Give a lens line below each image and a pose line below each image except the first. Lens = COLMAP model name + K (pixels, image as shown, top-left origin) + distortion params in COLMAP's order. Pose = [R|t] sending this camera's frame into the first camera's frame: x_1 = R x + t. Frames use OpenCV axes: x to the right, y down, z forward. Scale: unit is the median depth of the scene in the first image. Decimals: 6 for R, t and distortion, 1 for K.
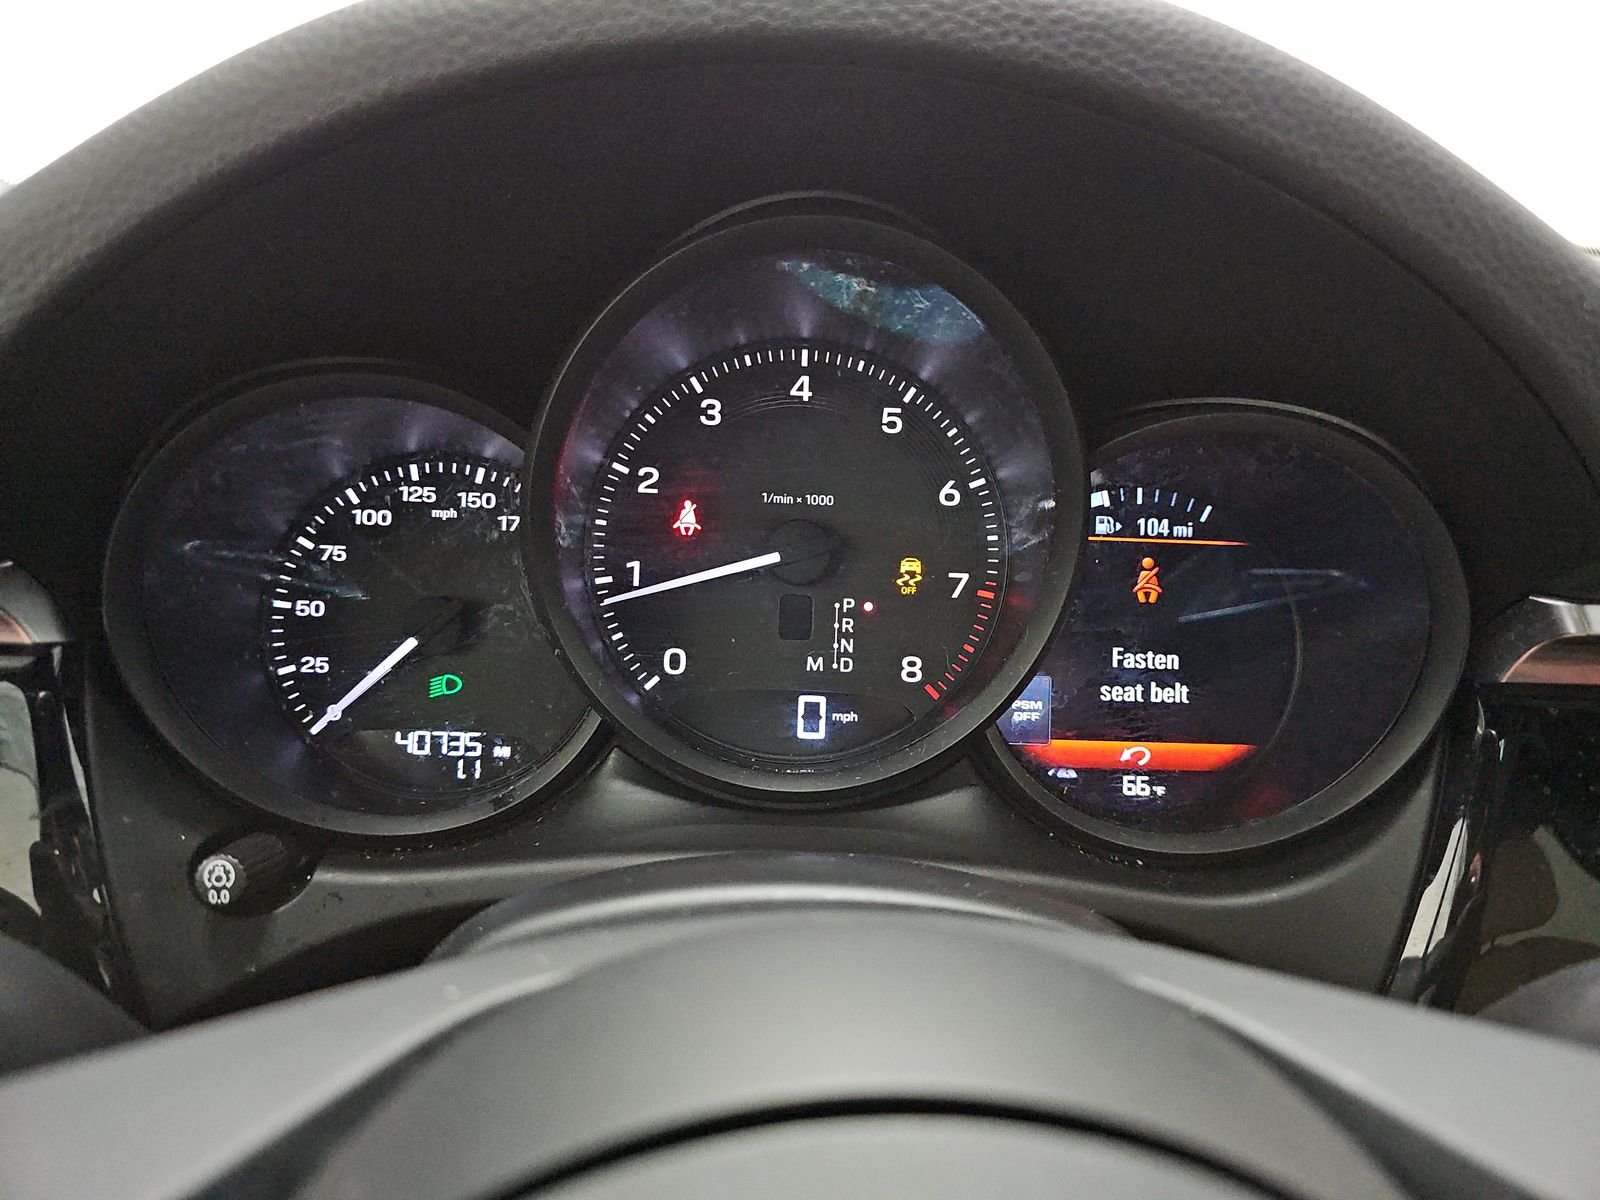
lens RADIAL K [[1068.4, 0, 802.8], [0, 1068.4, 612.1], [0, 0, 1]] dist [0.038653, -0.030587]
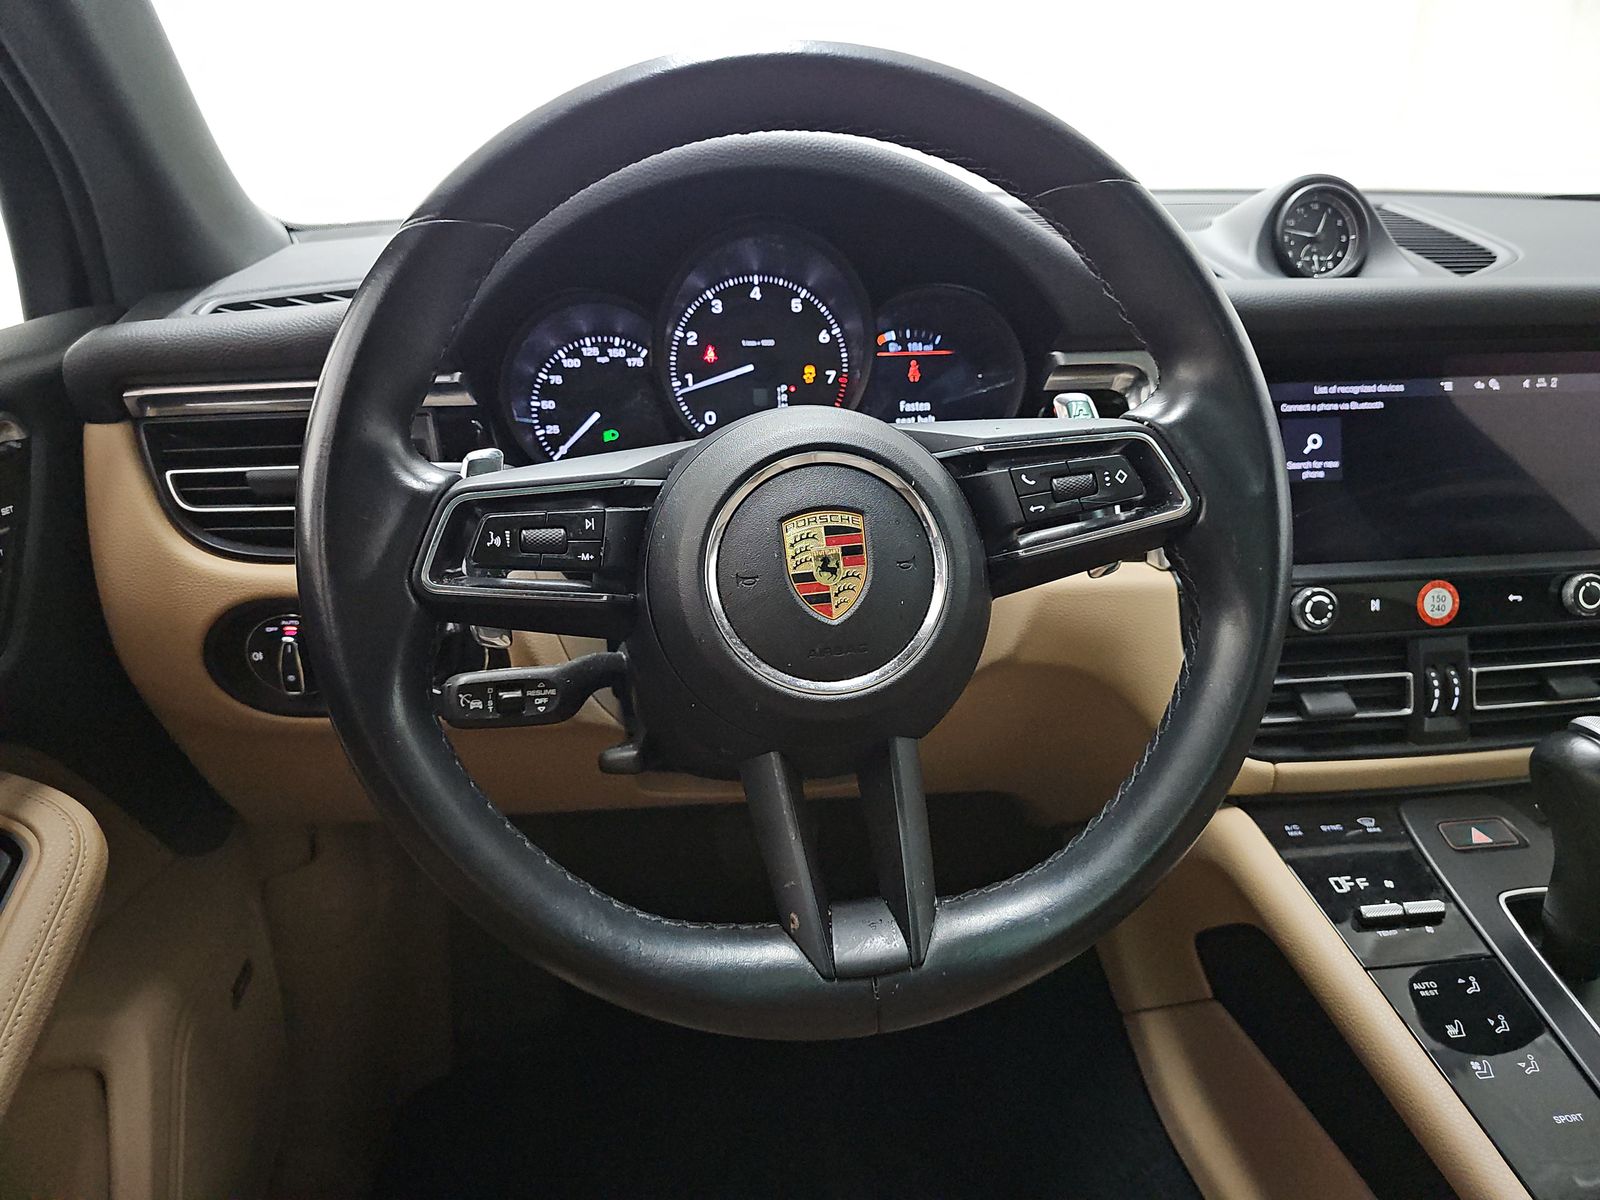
lens RADIAL K [[1068.4, 0, 789.6], [0, 1068.4, 594.0], [0, 0, 1]] dist [0.038653, -0.030587]
pose [[0.994873, -0.077884, 0.064505, -0.126385], [0.073645, 0.995119, 0.065681, 0.281198], [-0.069306, -0.060594, 0.995754, -1.307086]]
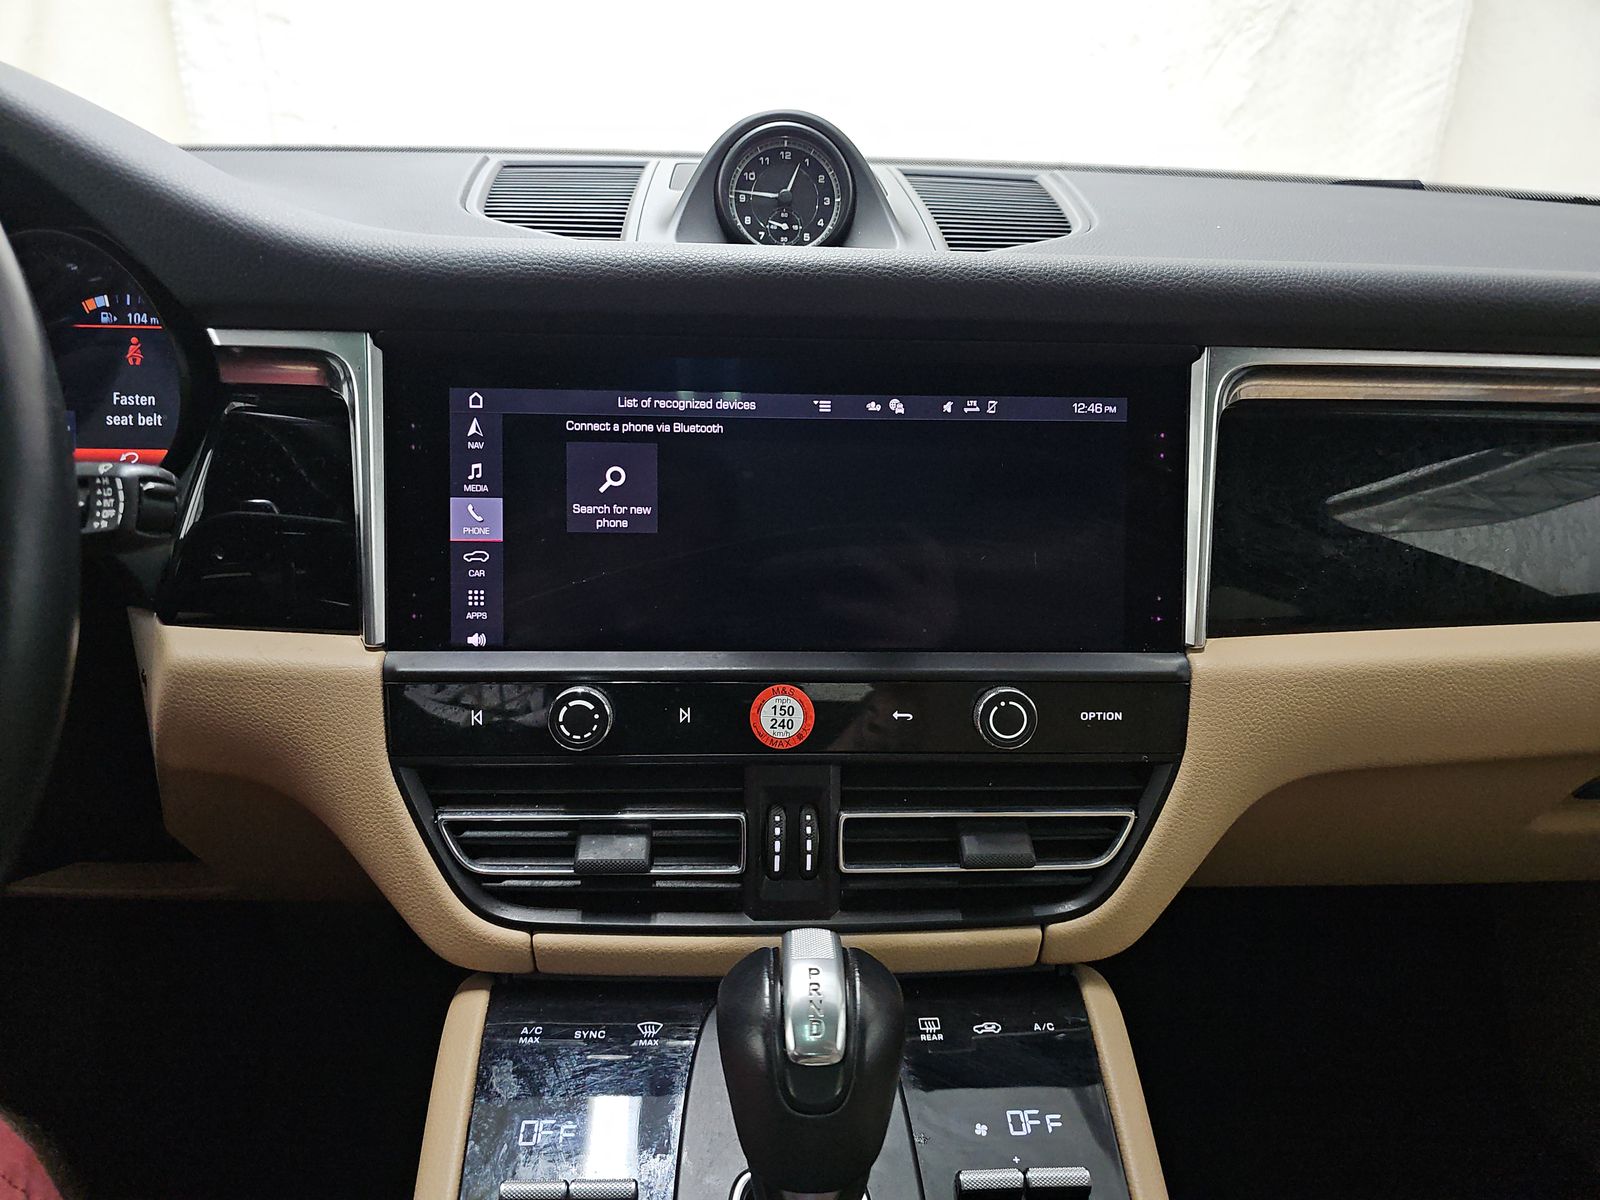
lens RADIAL K [[1068.4, 0, 797.3], [0, 1068.4, 591.5], [0, 0, 1]] dist [0.038653, -0.030587]
pose [[0.999692, -0.023407, -0.008251, 1.397217], [0.023870, 0.997828, 0.061390, 0.271365], [0.006796, -0.061568, 0.998080, -0.697642]]
